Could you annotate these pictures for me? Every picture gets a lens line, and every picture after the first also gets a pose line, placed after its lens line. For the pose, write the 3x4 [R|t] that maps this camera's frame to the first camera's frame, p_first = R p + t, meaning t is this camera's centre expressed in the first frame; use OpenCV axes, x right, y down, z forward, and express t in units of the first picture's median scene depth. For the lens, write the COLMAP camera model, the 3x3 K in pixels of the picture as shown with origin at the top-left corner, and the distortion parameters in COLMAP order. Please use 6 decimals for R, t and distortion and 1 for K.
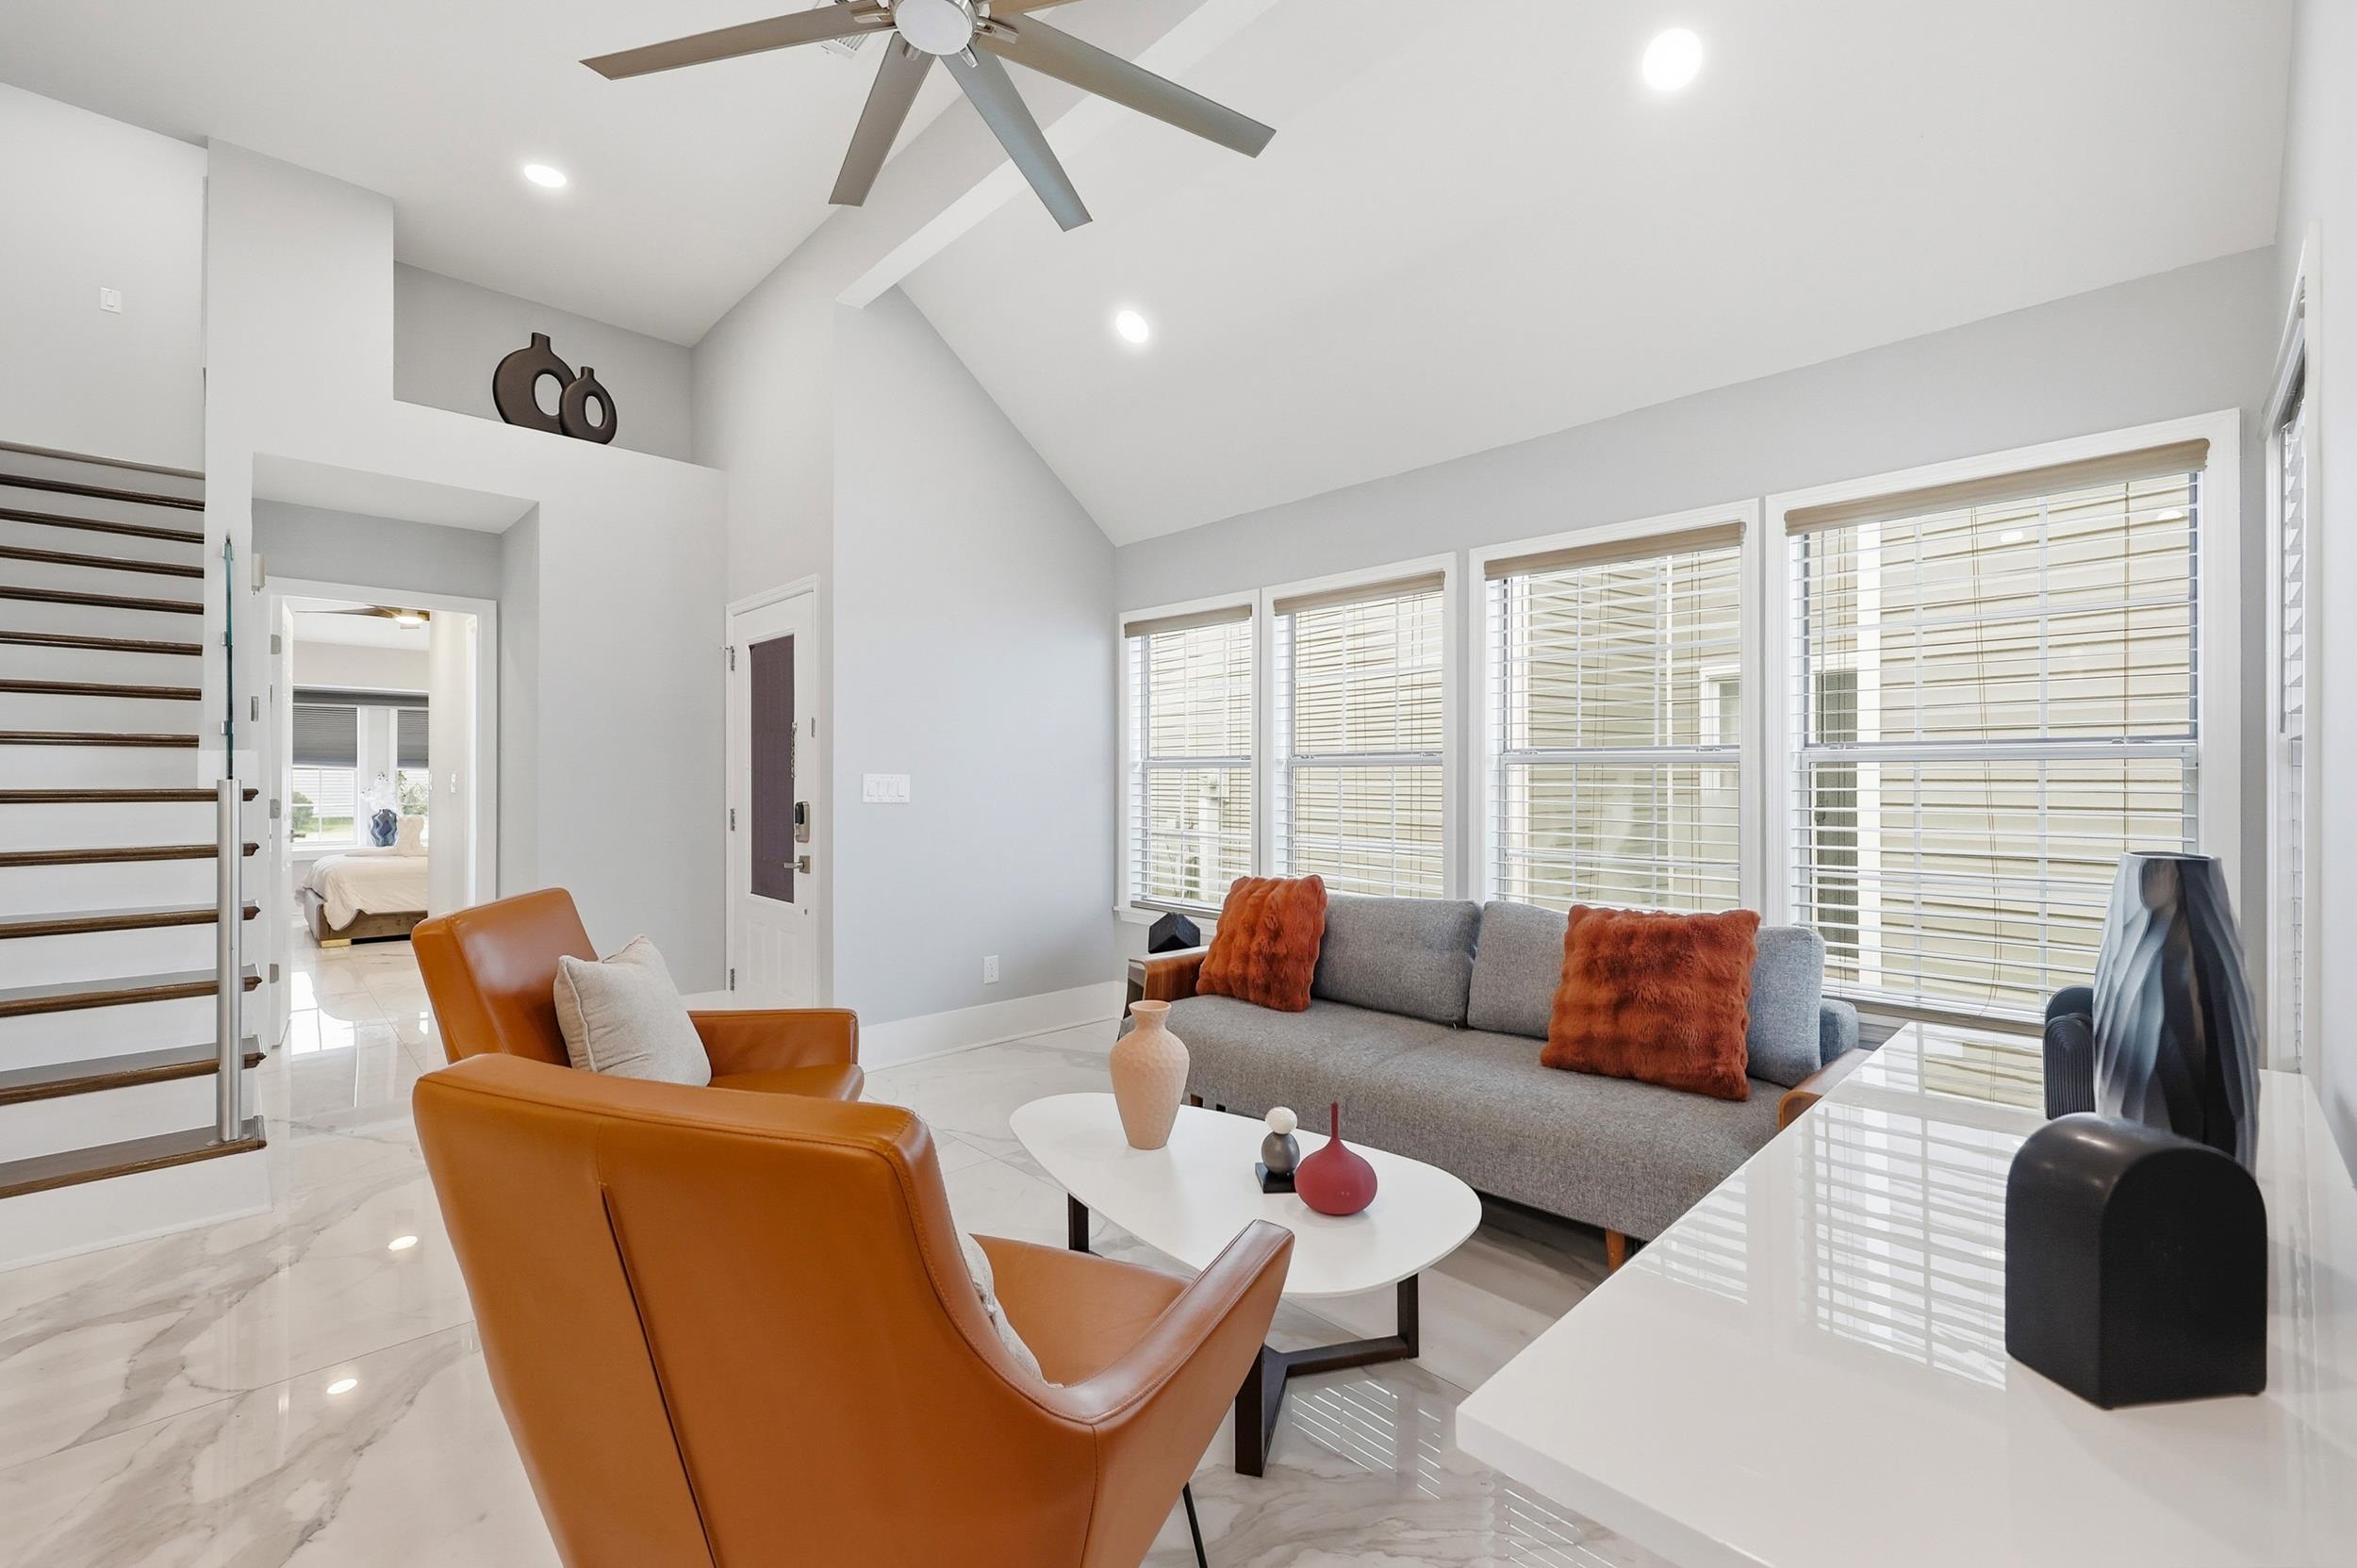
lens RADIAL K [[971.1, 0, 1181.0], [0, 971.1, 786.0], [0, 0, 1]] dist [0.001706, 0.000595]
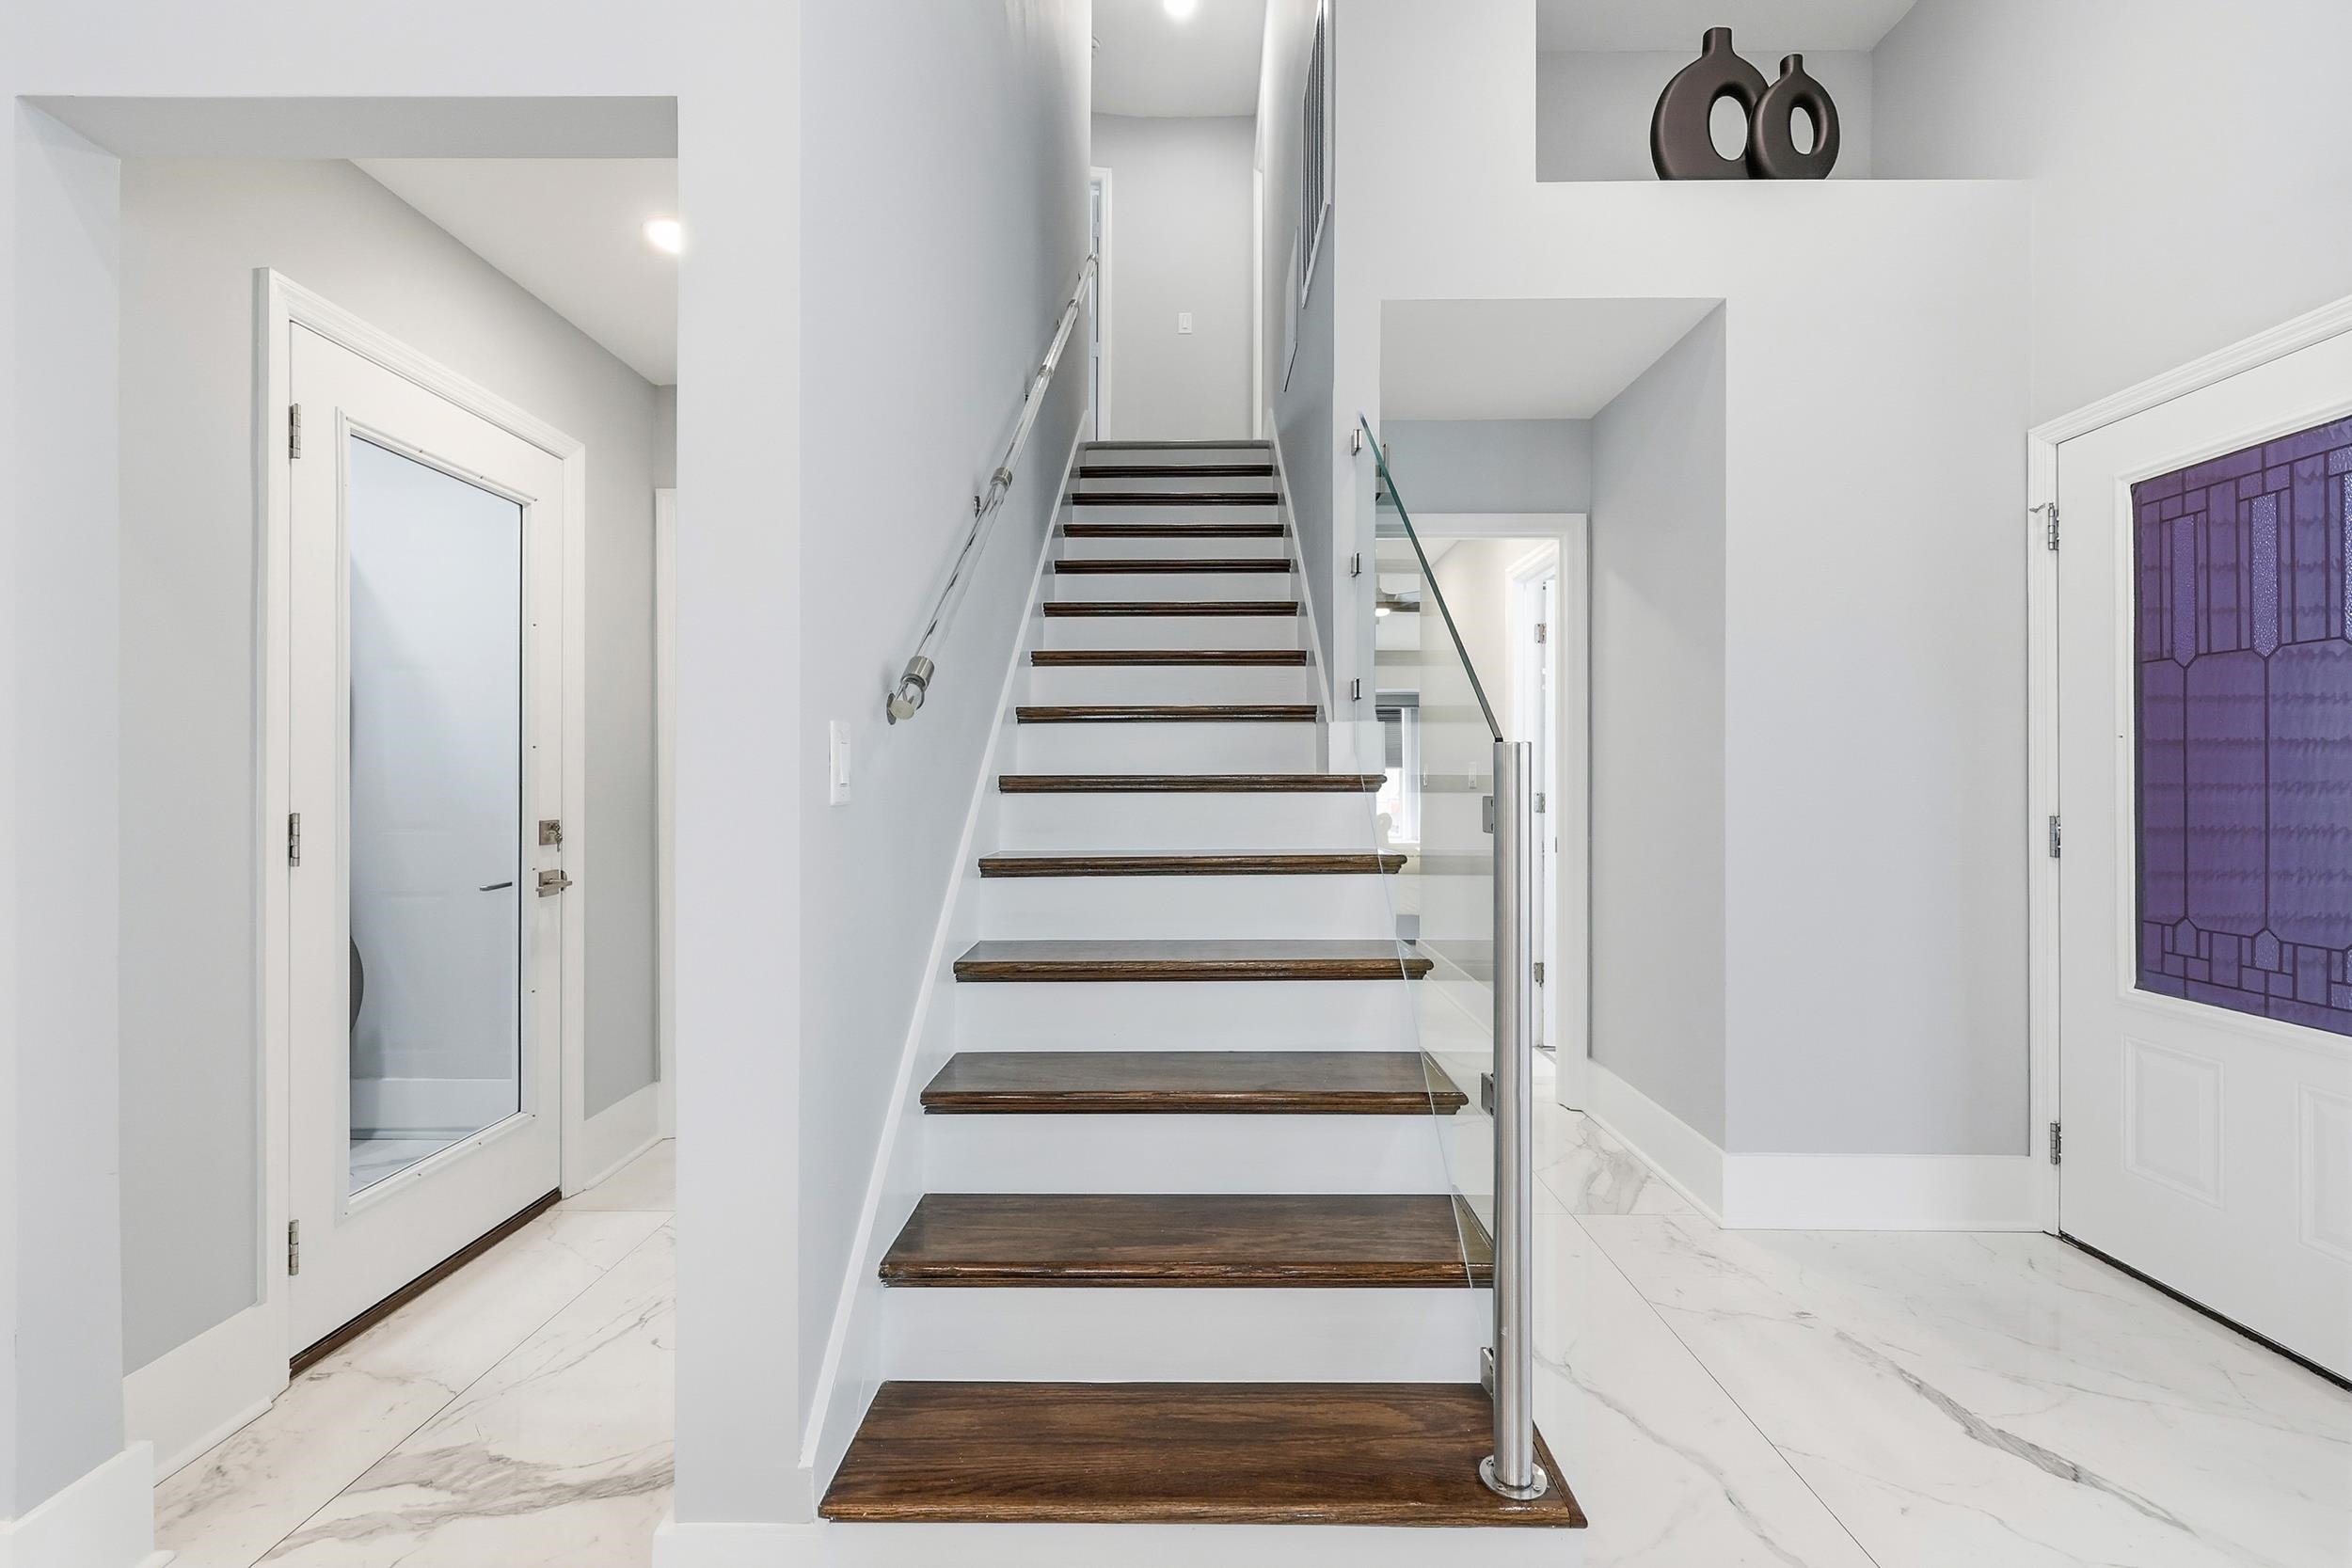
lens RADIAL K [[968.9, 0, 1195.4], [0, 968.9, 789.0], [0, 0, 1]] dist [0.001706, 0.000595]
pose [[0.713527, 0.000118, -0.700628, -0.473281], [0.001520, 0.999997, 0.001716, 0.009114], [0.700626, -0.002289, 0.713525, 0.341847]]
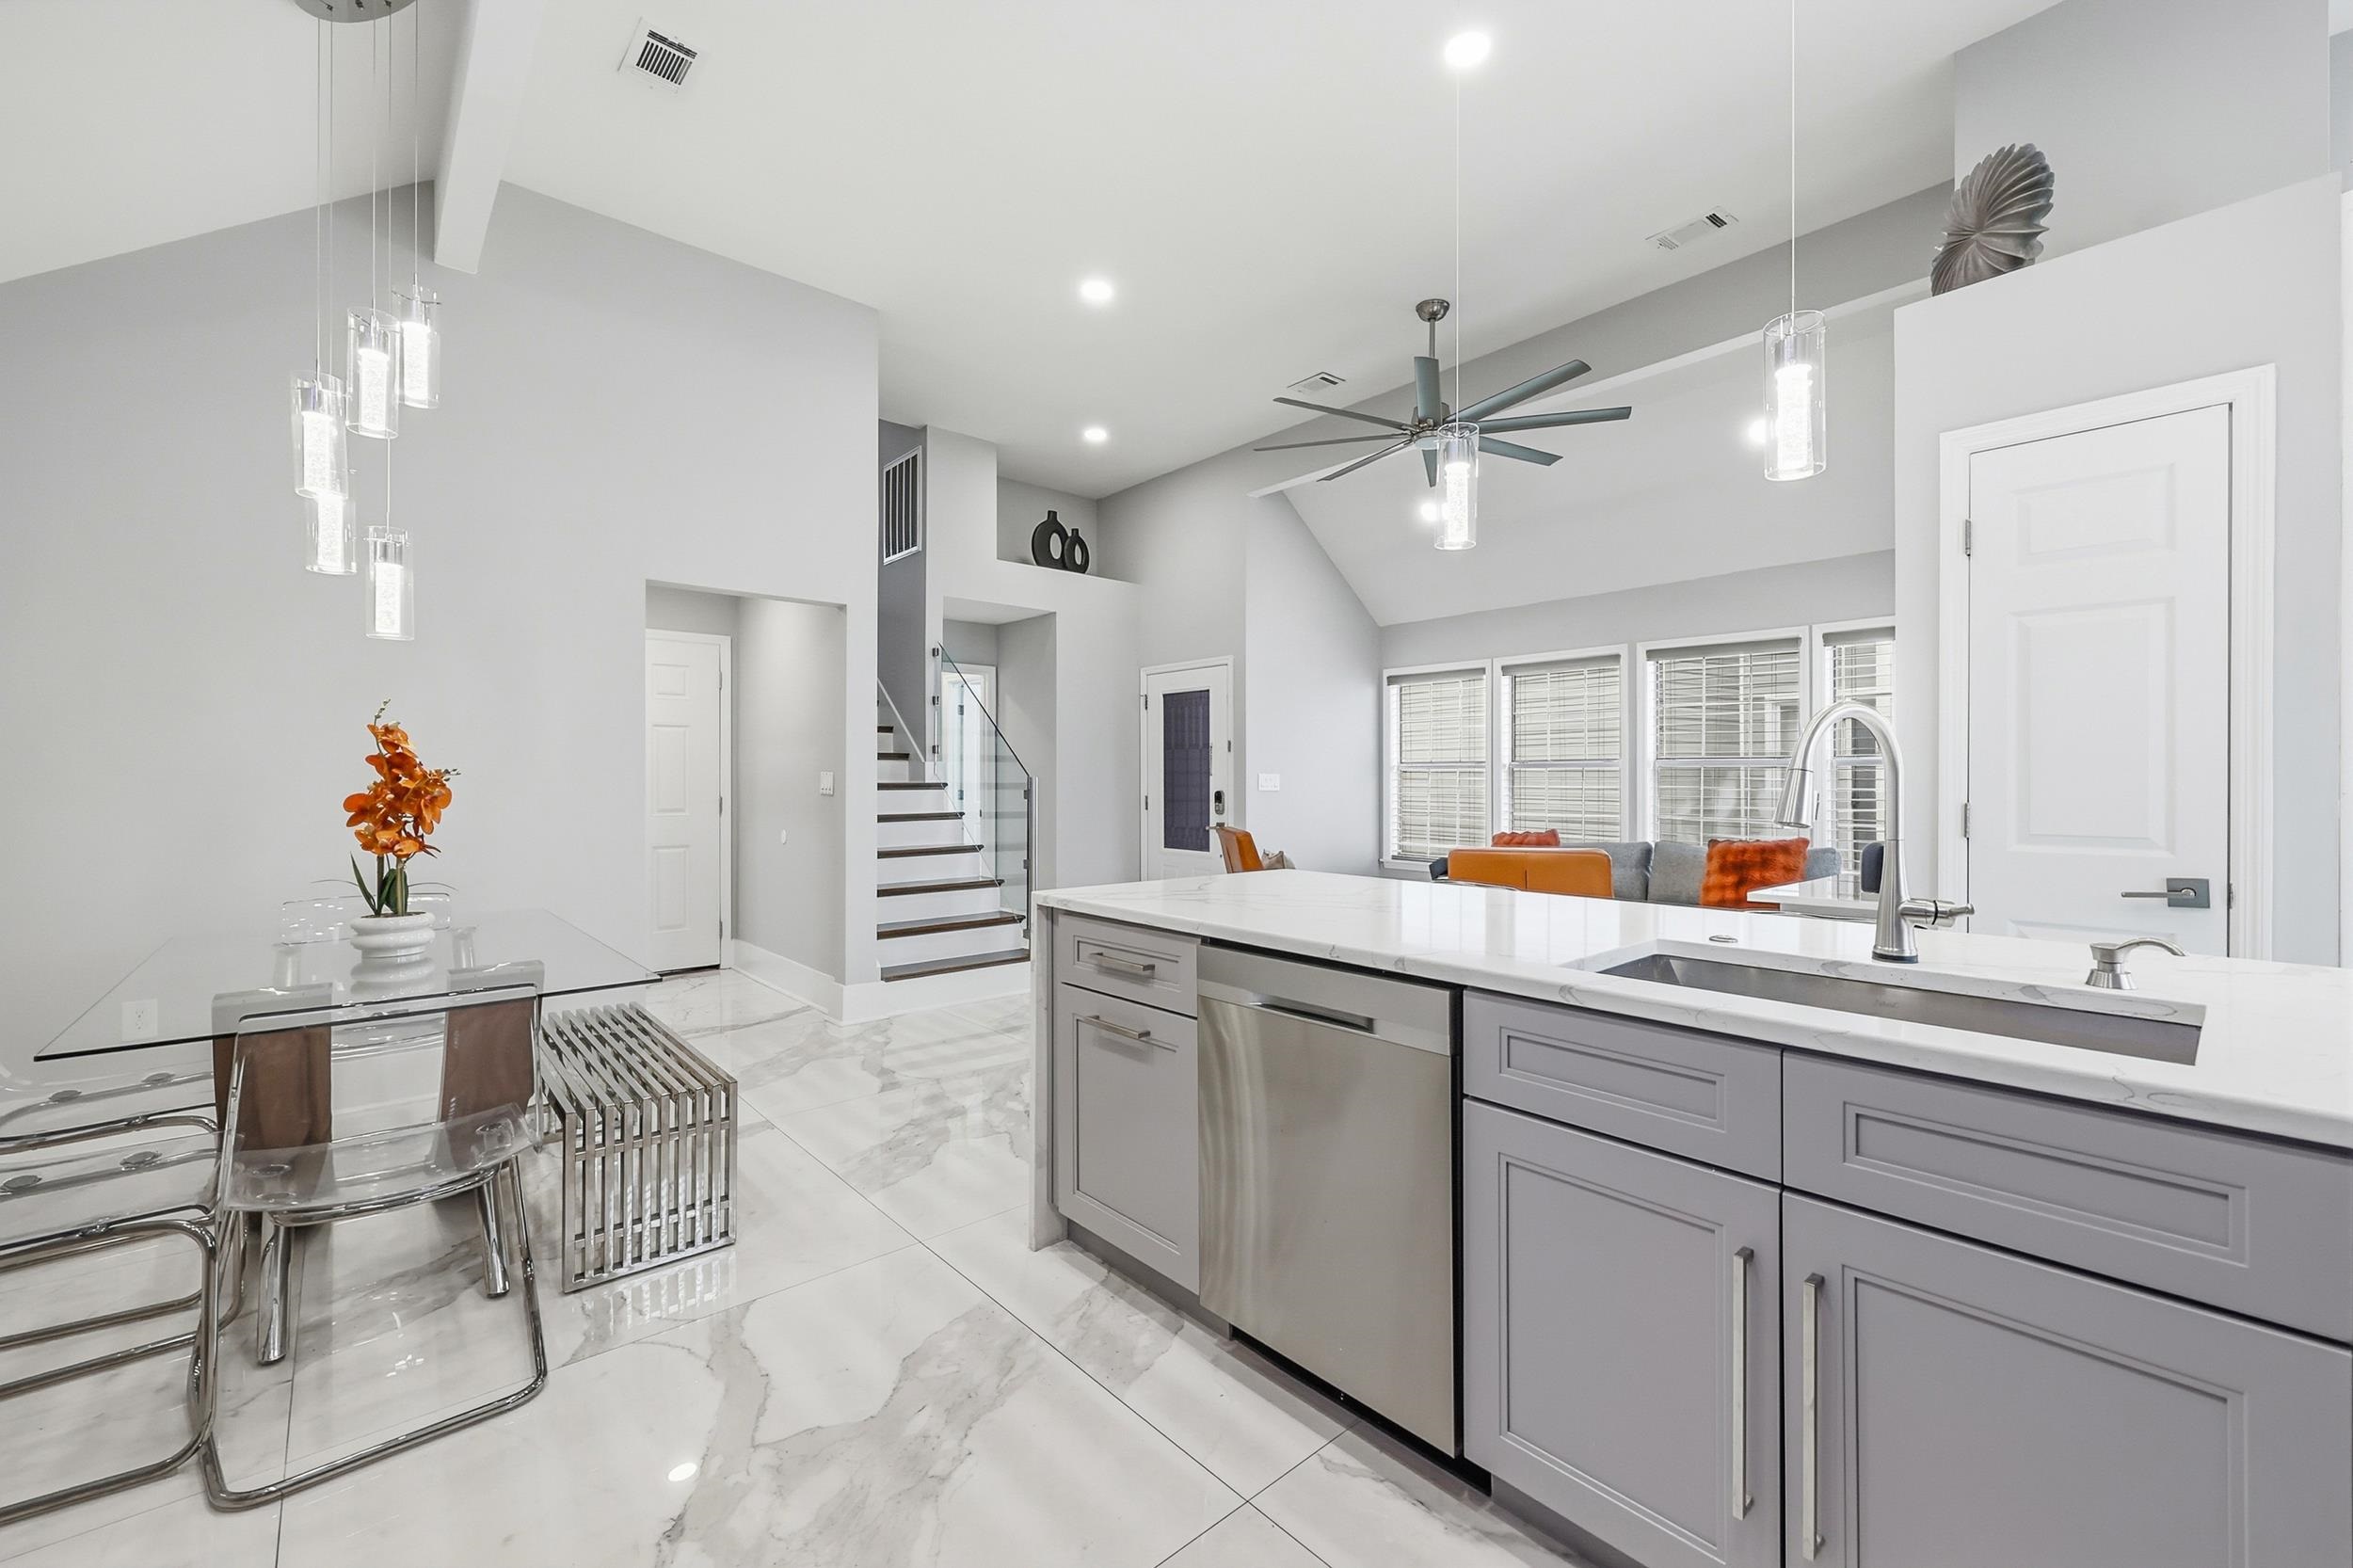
lens RADIAL K [[969.4, 0, 1163.4], [0, 969.4, 787.5], [0, 0, 1]] dist [0.001706, 0.000595]
pose [[0.998637, -0.002808, -0.052112, -0.389822], [0.002722, 0.999995, -0.001723, 0.013539], [0.052117, 0.001579, 0.998640, -0.659326]]
